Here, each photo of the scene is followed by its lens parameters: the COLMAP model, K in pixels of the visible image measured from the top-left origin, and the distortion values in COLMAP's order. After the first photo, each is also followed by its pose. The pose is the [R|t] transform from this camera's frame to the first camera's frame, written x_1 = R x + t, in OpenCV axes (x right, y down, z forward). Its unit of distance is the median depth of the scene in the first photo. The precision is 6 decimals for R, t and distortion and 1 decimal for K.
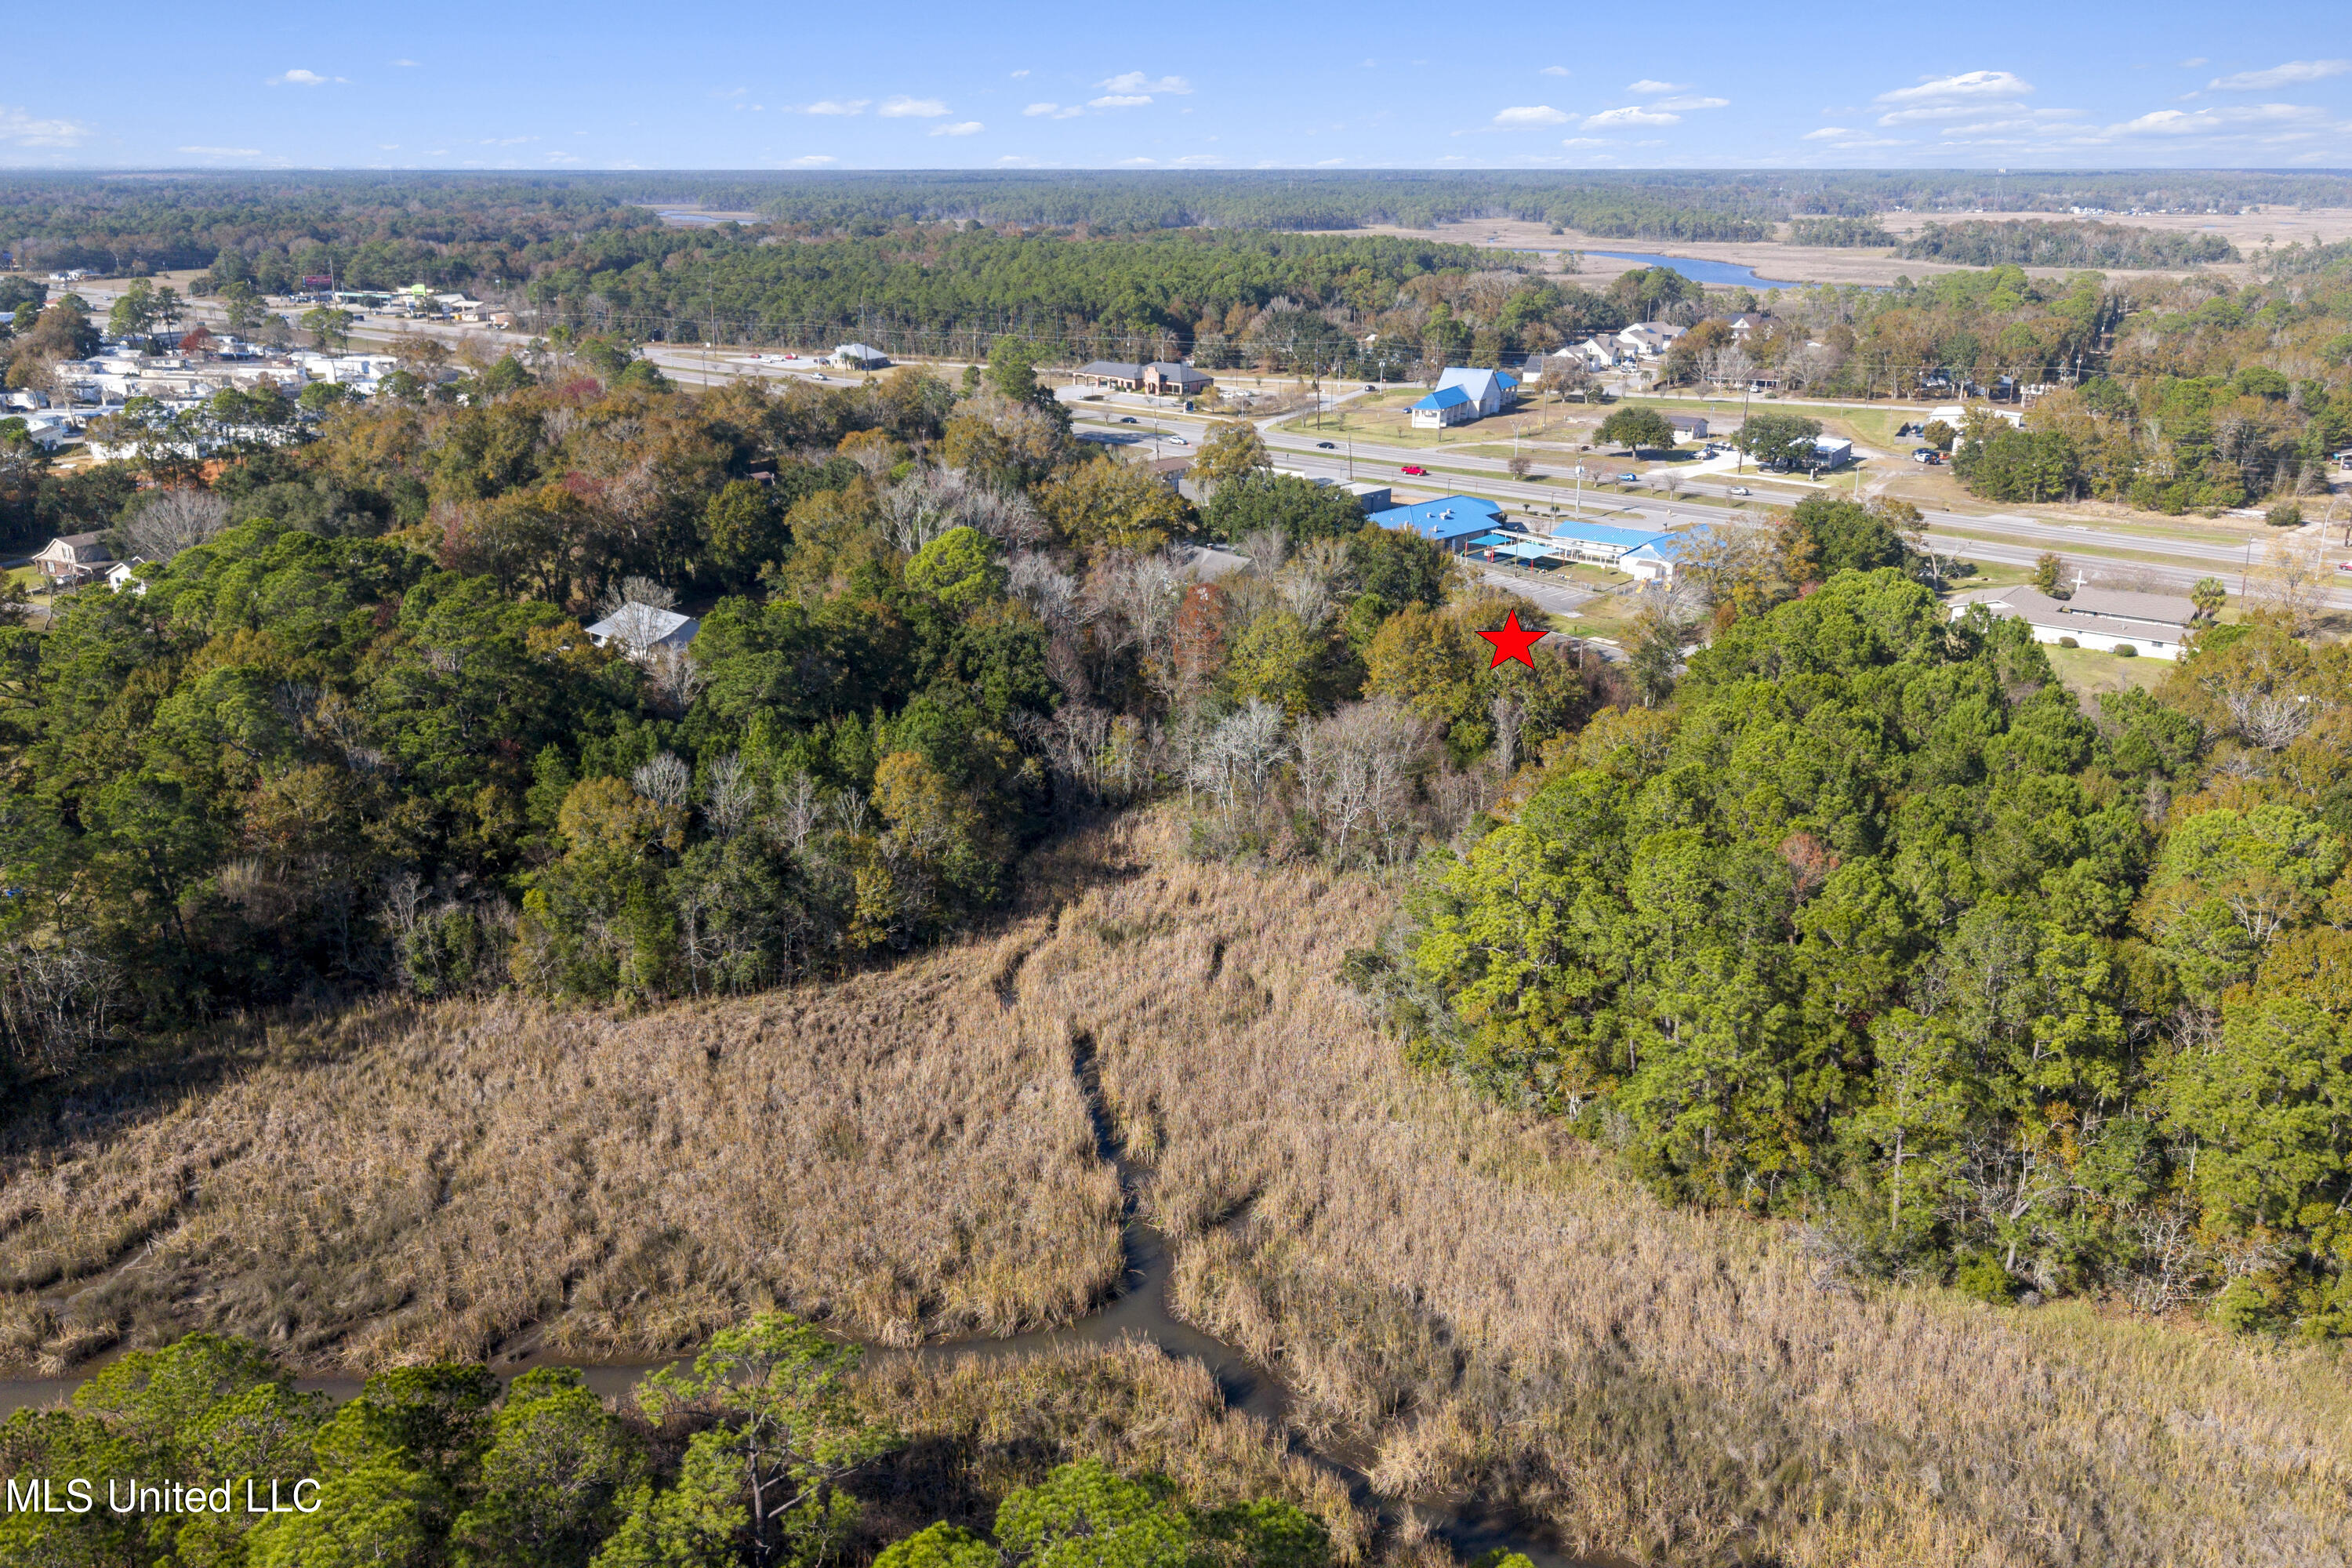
lens RADIAL K [[1862.6, 0, 1165.8], [0, 1862.6, 780.8], [0, 0, 1]] dist [0.057718, -0.084328]
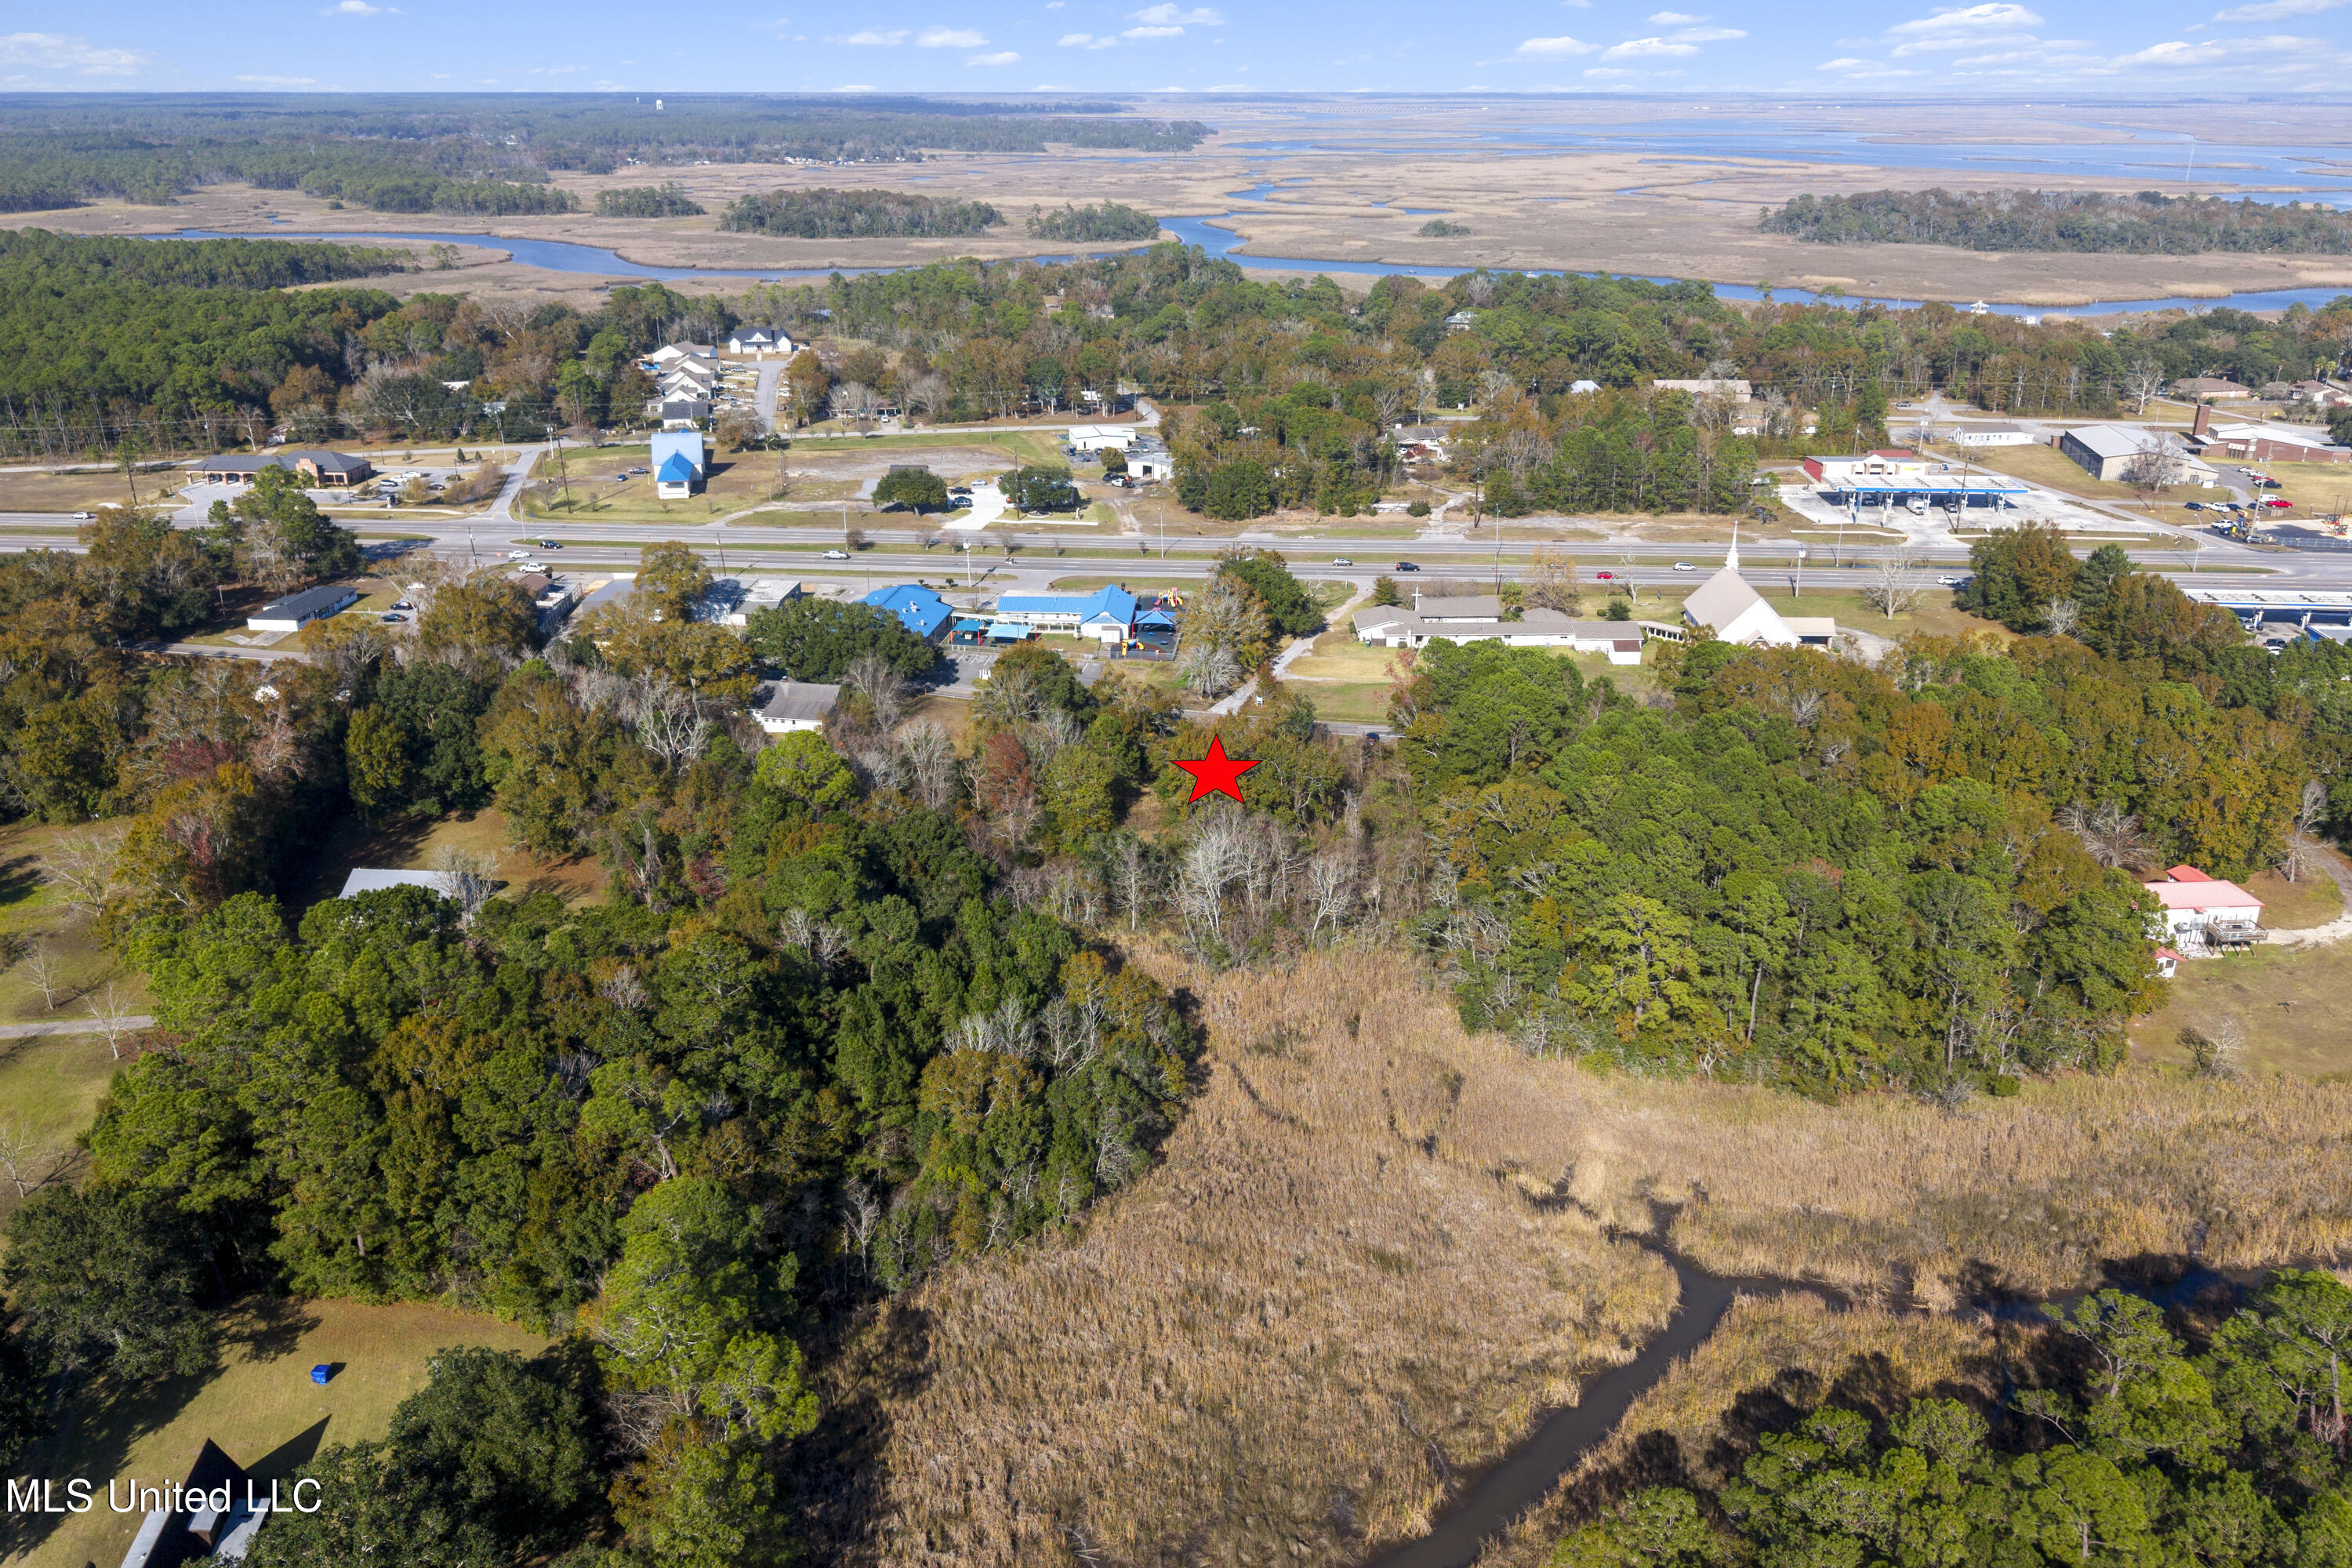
lens RADIAL K [[1862.6, 0, 1174.4], [0, 1862.6, 791.3], [0, 0, 1]] dist [0.057718, -0.084328]
pose [[0.784607, -0.220778, 0.579352, -0.732152], [0.197170, 0.974790, 0.104445, -0.221354], [-0.587806, 0.032282, 0.808358, 0.012594]]
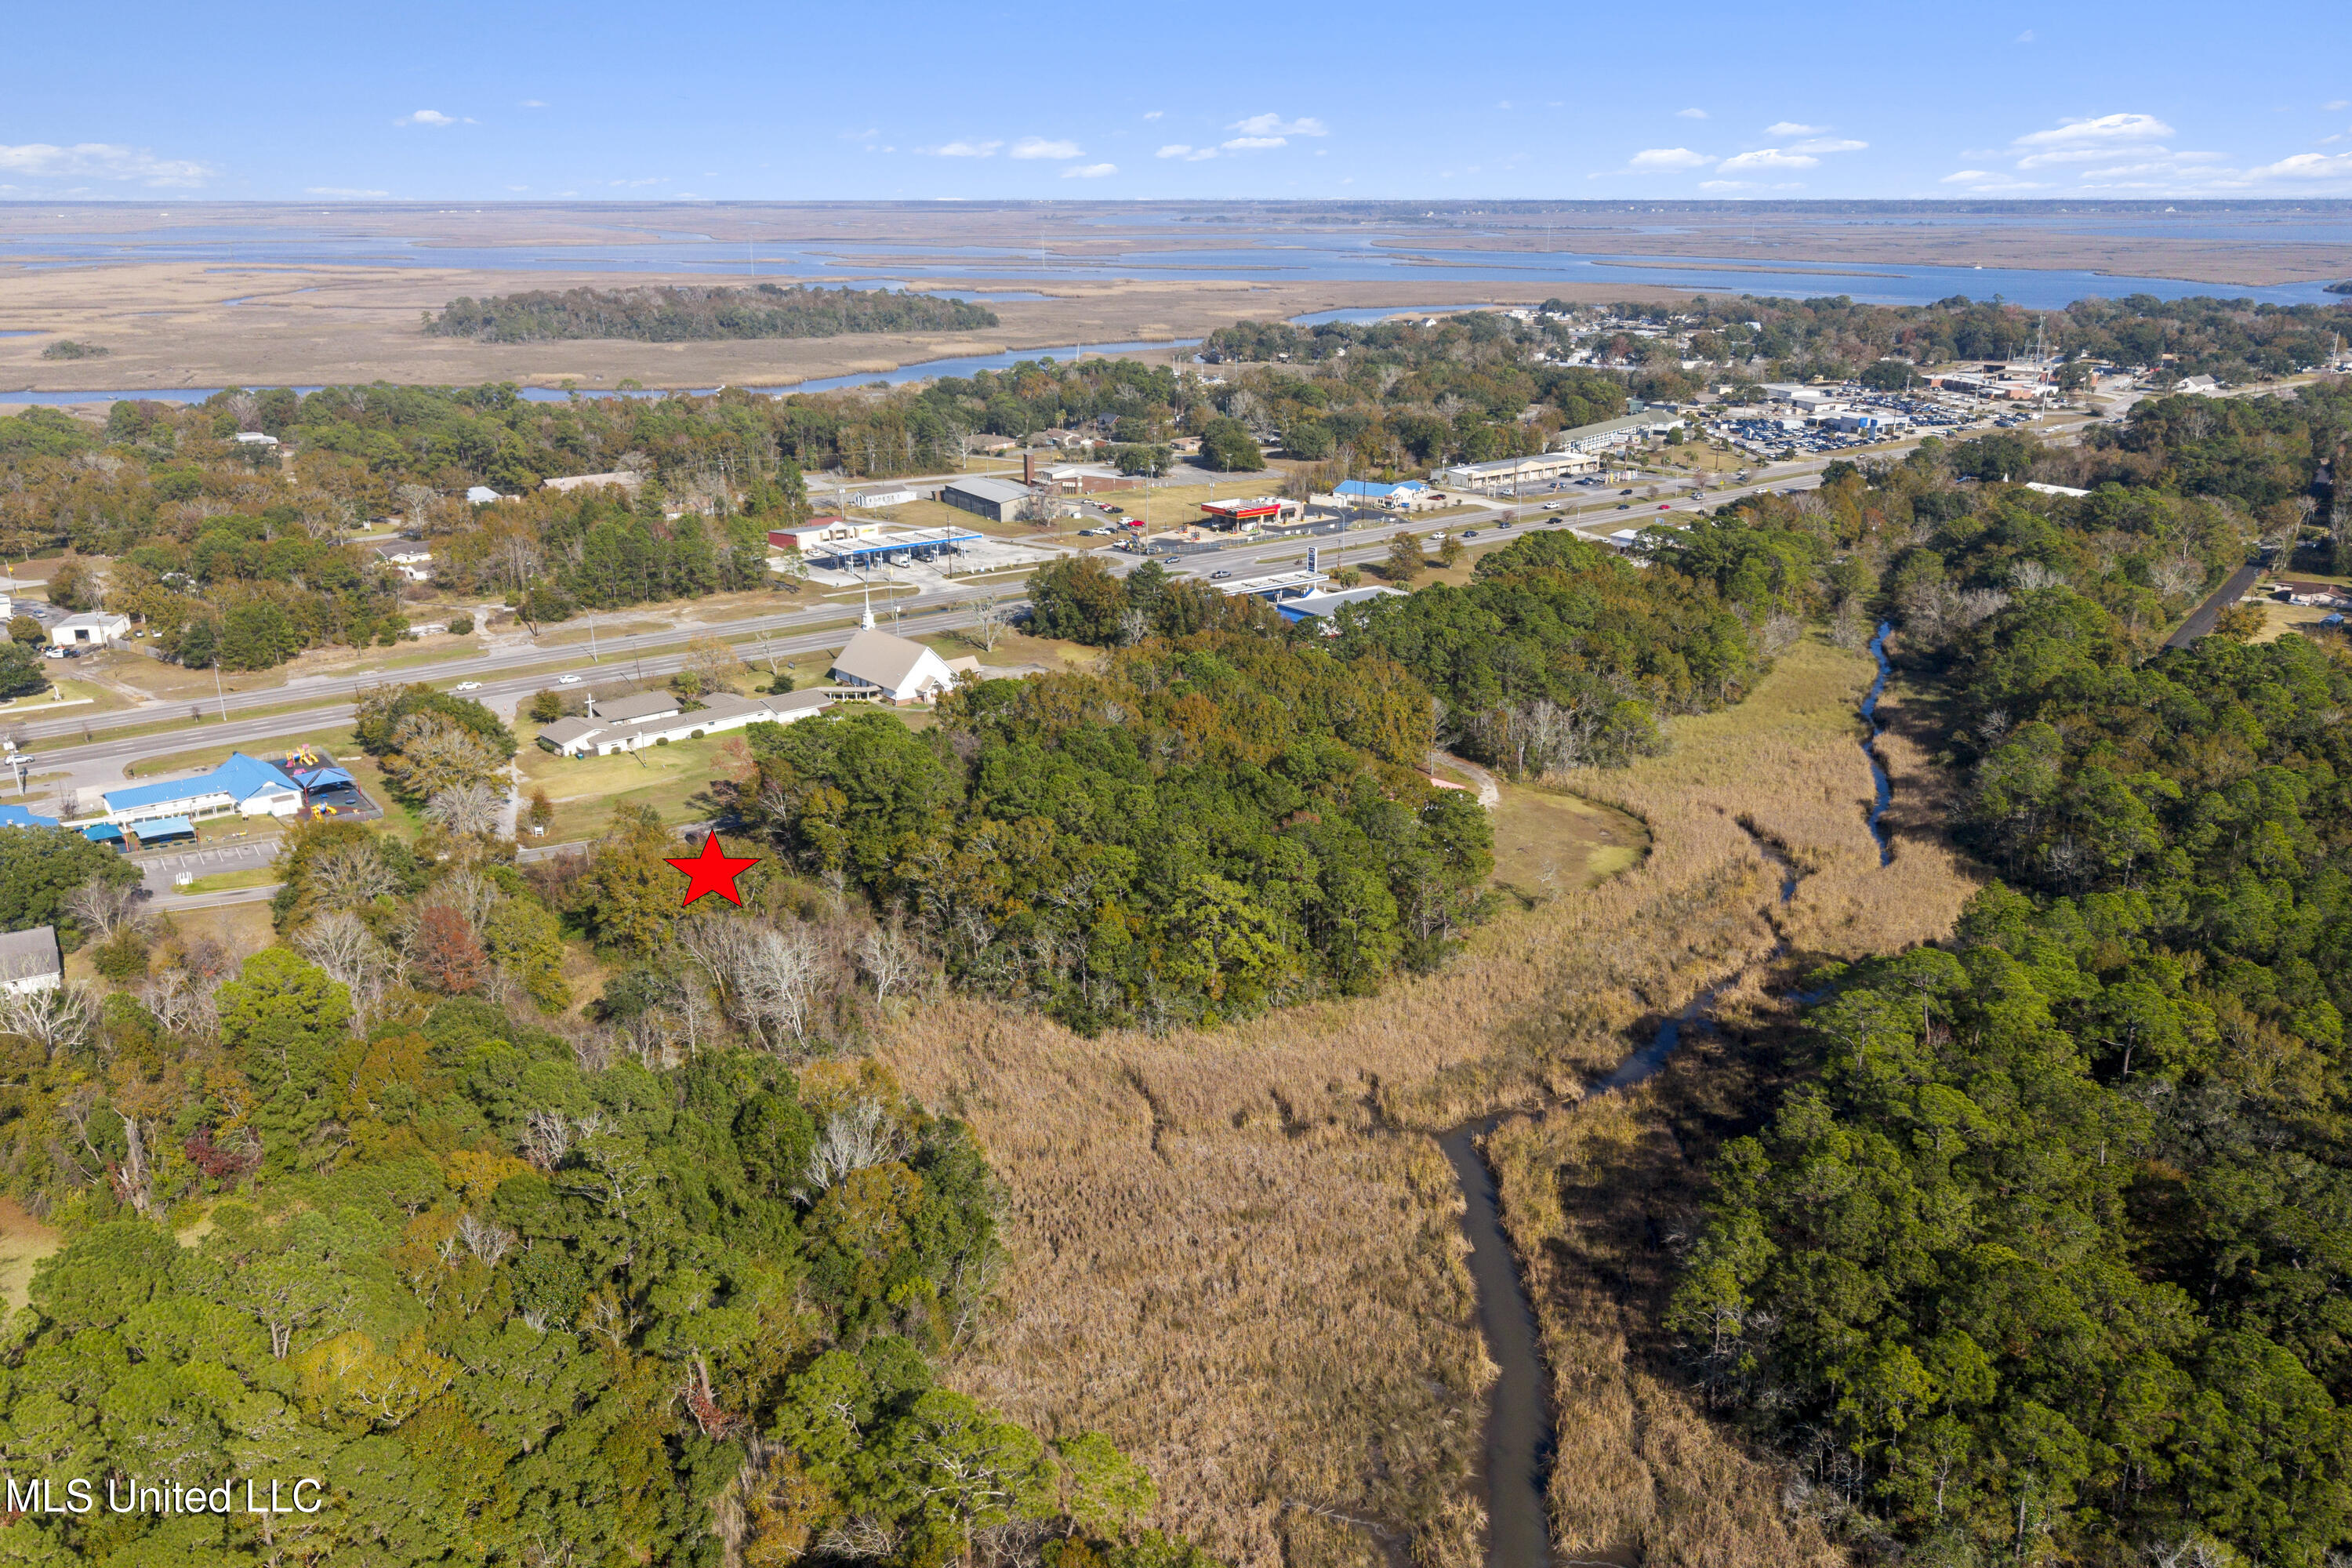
lens RADIAL K [[1862.6, 0, 1182.3], [0, 1862.6, 775.1], [0, 0, 1]] dist [0.057718, -0.084328]
pose [[0.166065, -0.296671, 0.940430, -1.098848], [0.313000, 0.920215, 0.235023, -0.368581], [-0.935122, 0.255326, 0.245673, 0.449080]]
